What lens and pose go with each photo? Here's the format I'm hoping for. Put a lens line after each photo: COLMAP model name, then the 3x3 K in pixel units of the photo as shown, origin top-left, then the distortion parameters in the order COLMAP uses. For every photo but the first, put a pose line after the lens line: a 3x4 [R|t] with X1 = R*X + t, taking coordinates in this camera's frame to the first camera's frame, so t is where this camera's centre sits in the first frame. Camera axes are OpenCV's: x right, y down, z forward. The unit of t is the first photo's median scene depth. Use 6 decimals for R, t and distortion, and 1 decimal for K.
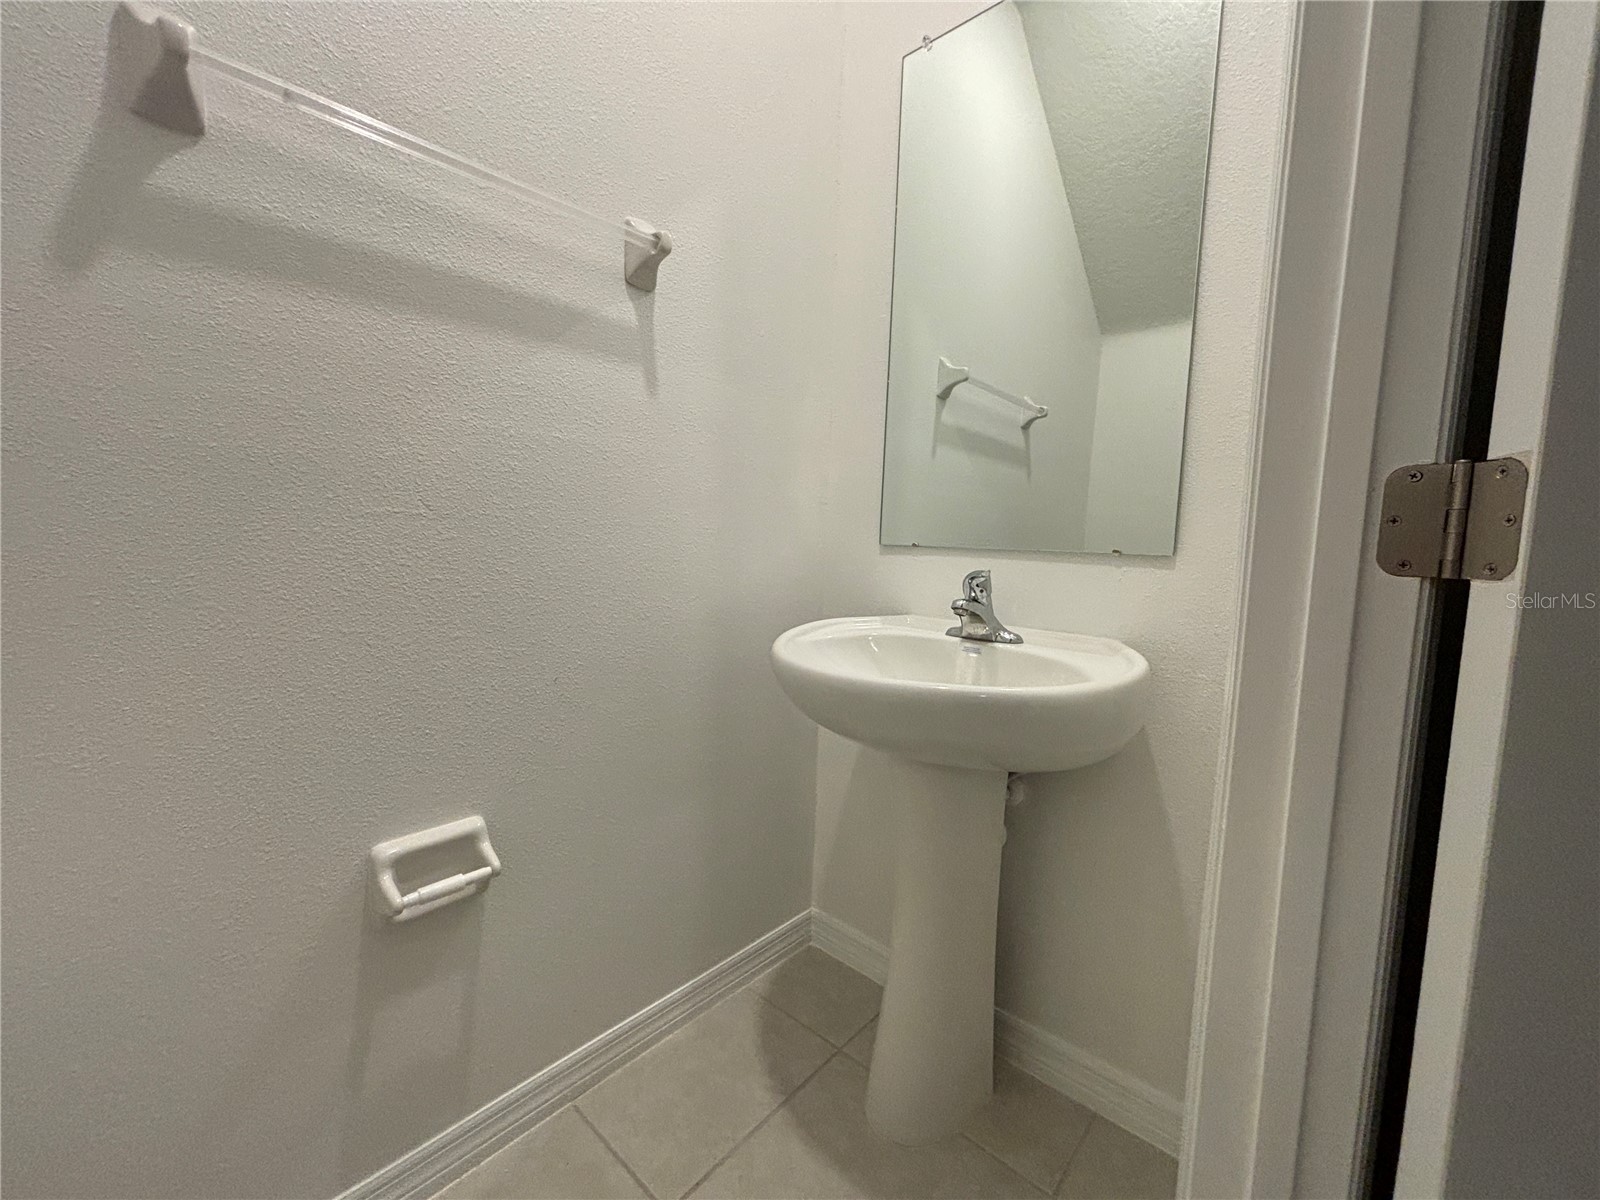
lens RADIAL K [[643.5, 0, 801.6], [0, 643.5, 604.6], [0, 0, 1]] dist [0.004181, 0.000034]
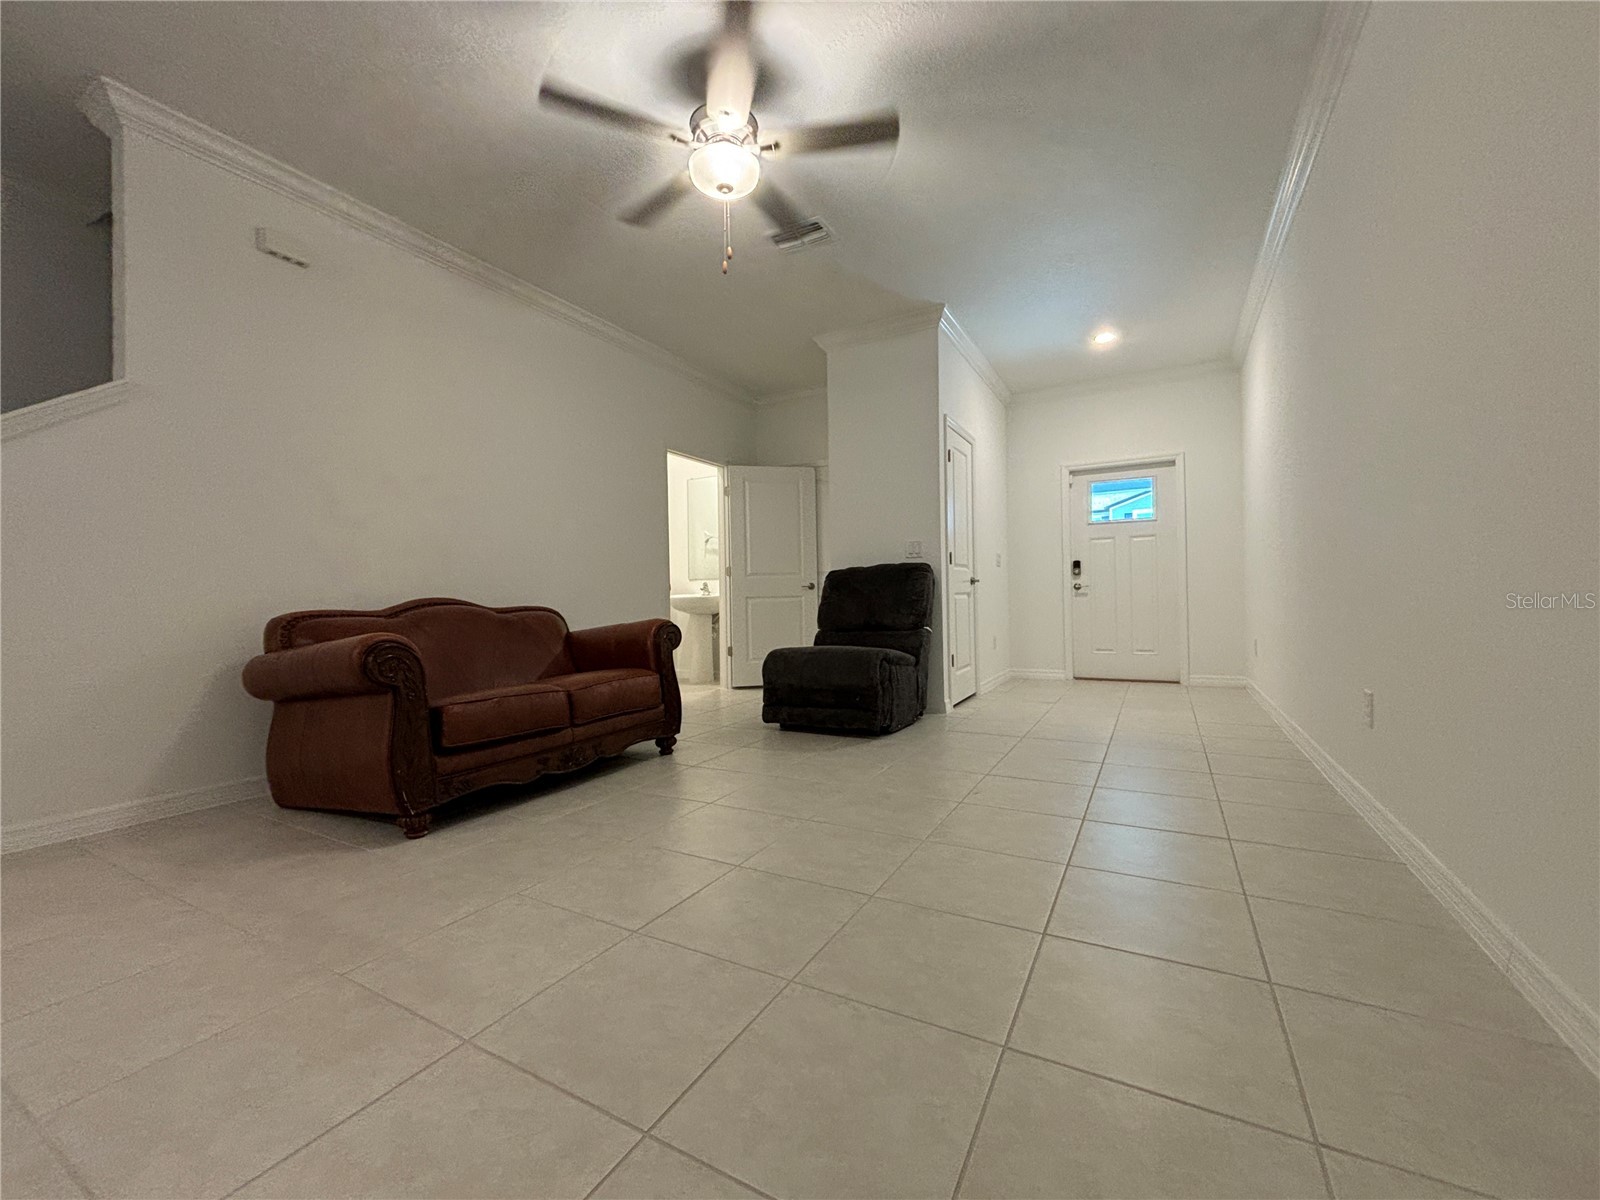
lens RADIAL K [[643.5, 0, 801.6], [0, 643.5, 604.6], [0, 0, 1]] dist [0.004181, 0.000034]
pose [[0.974620, -0.048434, 0.218565, -0.084122], [0.067625, 0.994402, -0.081192, 0.401077], [-0.213409, 0.093912, 0.972439, -2.830729]]
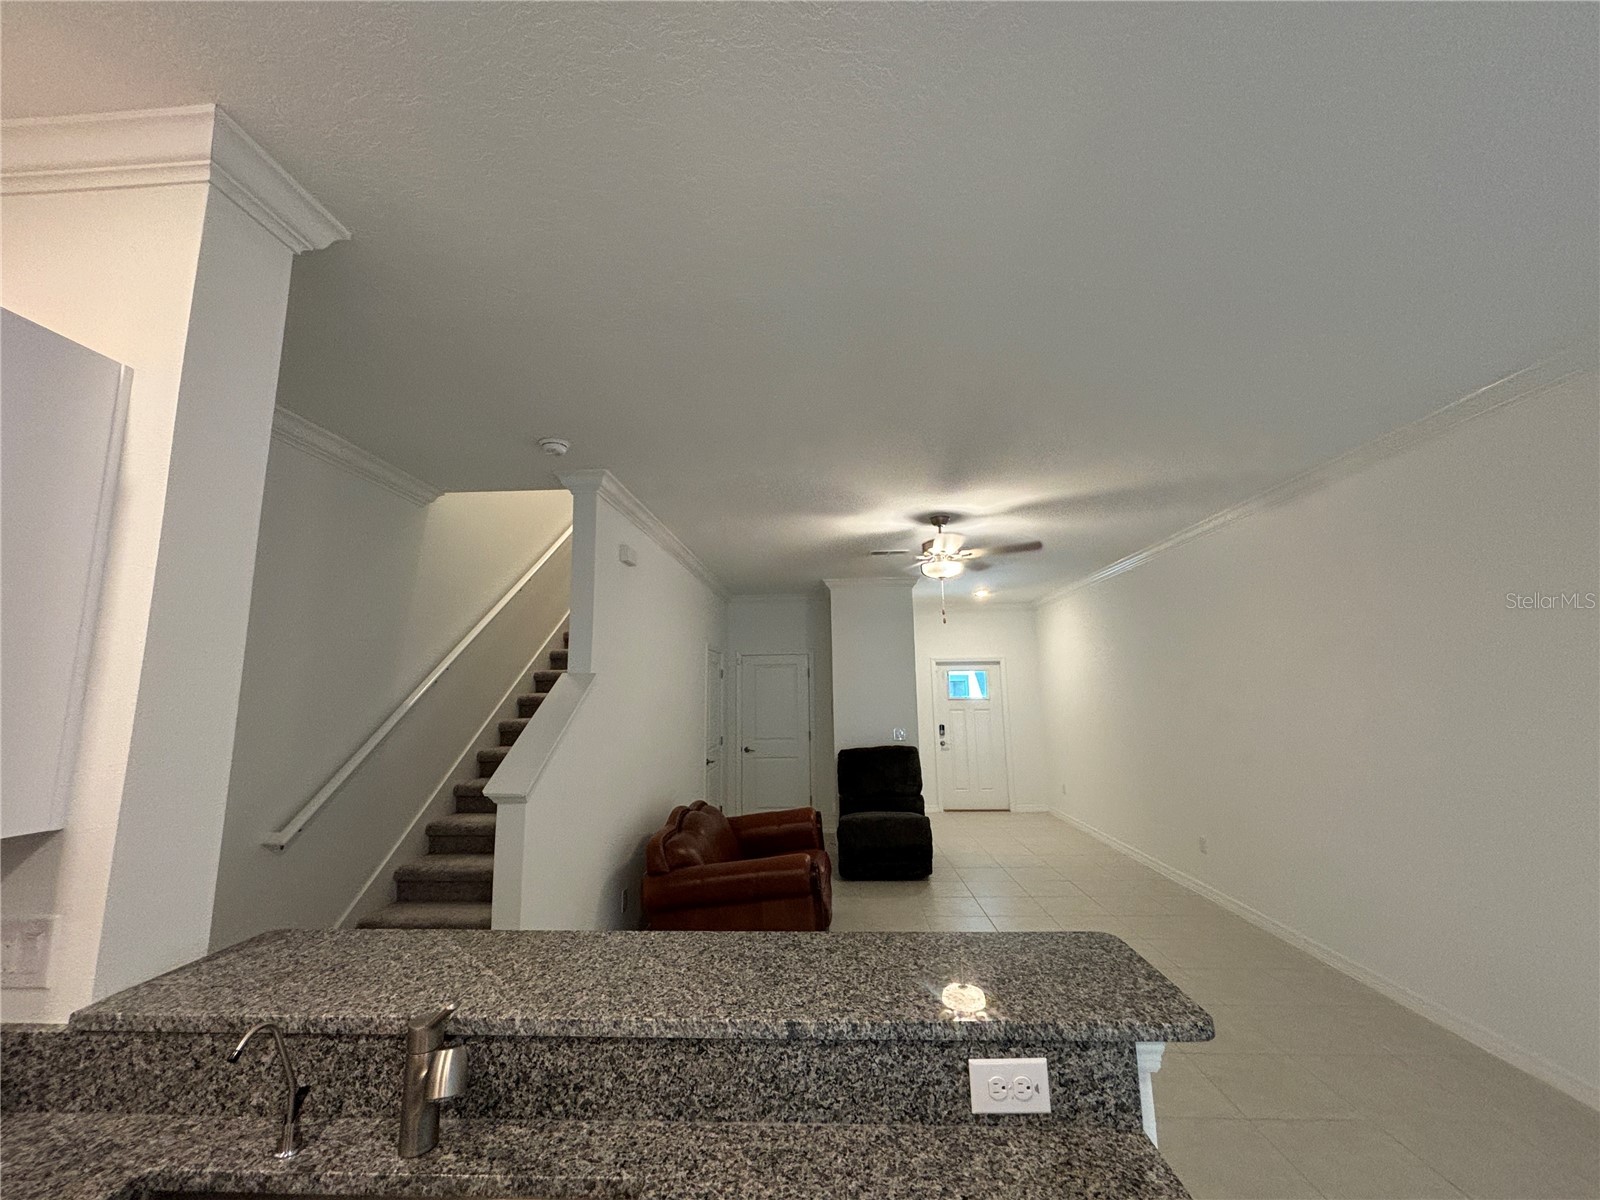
lens RADIAL K [[644.2, 0, 802.7], [0, 644.2, 588.7], [0, 0, 1]] dist [-0.001995, -0.000110]
pose [[0.772575, 0.061993, 0.631890, -1.820527], [0.098223, 0.971571, -0.215410, -0.046658], [-0.627280, 0.228487, 0.744523, -3.054249]]
